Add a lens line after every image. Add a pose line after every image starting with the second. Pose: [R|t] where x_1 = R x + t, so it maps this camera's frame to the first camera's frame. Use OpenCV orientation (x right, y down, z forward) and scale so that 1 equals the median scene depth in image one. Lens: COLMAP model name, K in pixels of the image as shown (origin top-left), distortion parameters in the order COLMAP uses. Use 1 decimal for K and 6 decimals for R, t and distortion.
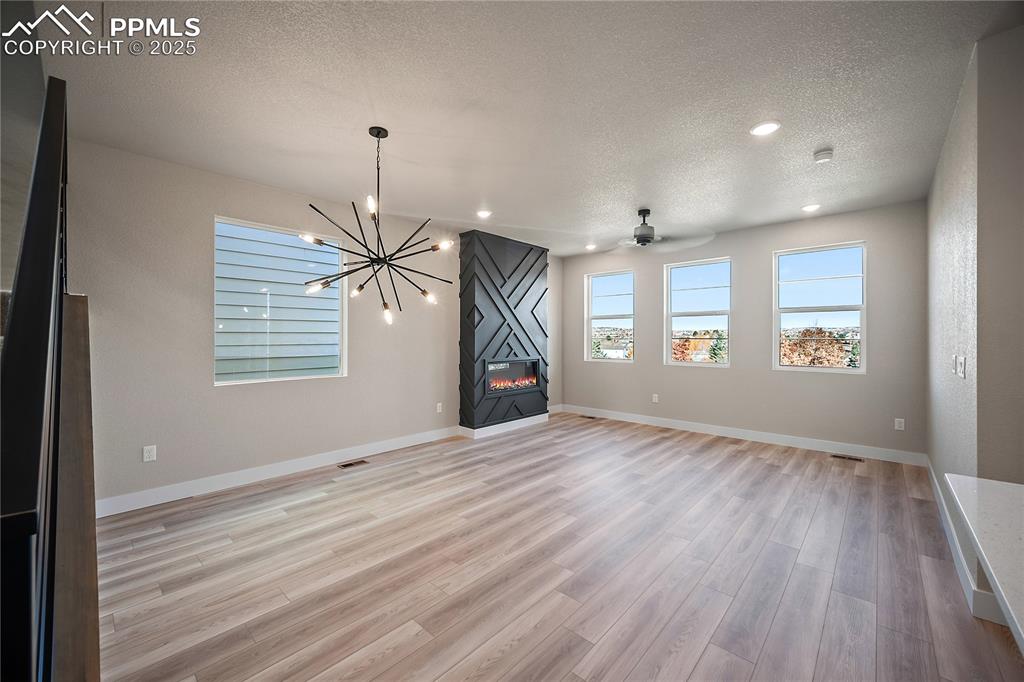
lens RADIAL K [[405.1, 0, 511.1], [0, 405.1, 338.5], [0, 0, 1]] dist [0.000969, 0.000052]
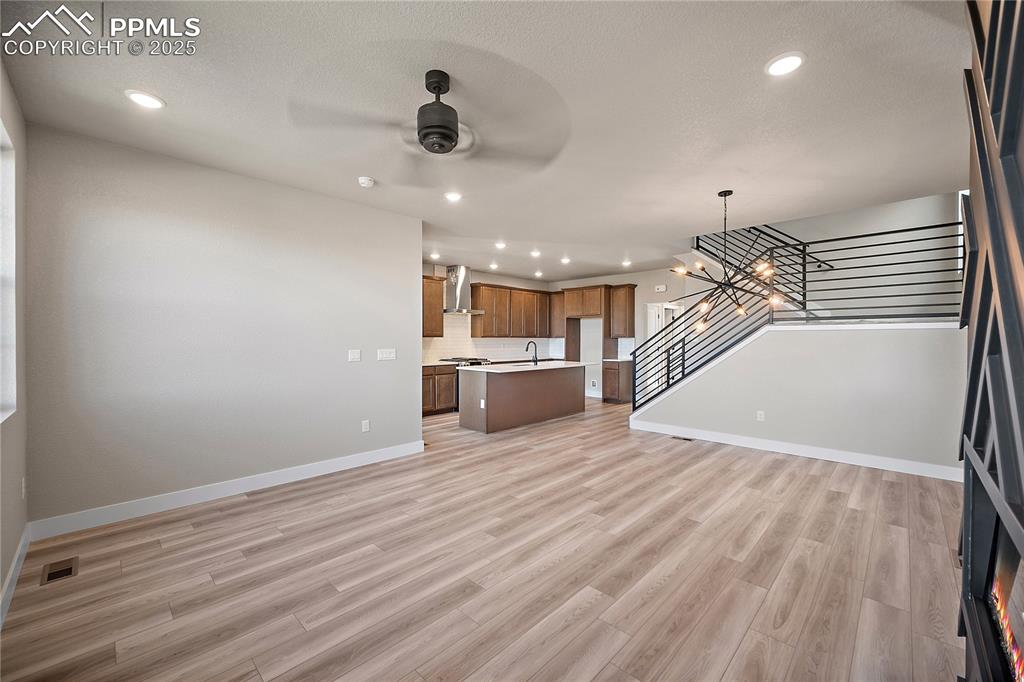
lens RADIAL K [[405.1, 0, 514.2], [0, 405.1, 340.1], [0, 0, 1]] dist [0.000969, 0.000052]
pose [[-0.999723, -0.000447, 0.023533, 0.289357], [-0.000325, 0.999987, 0.005180, -0.006493], [-0.023535, 0.005171, -0.999710, 1.904499]]
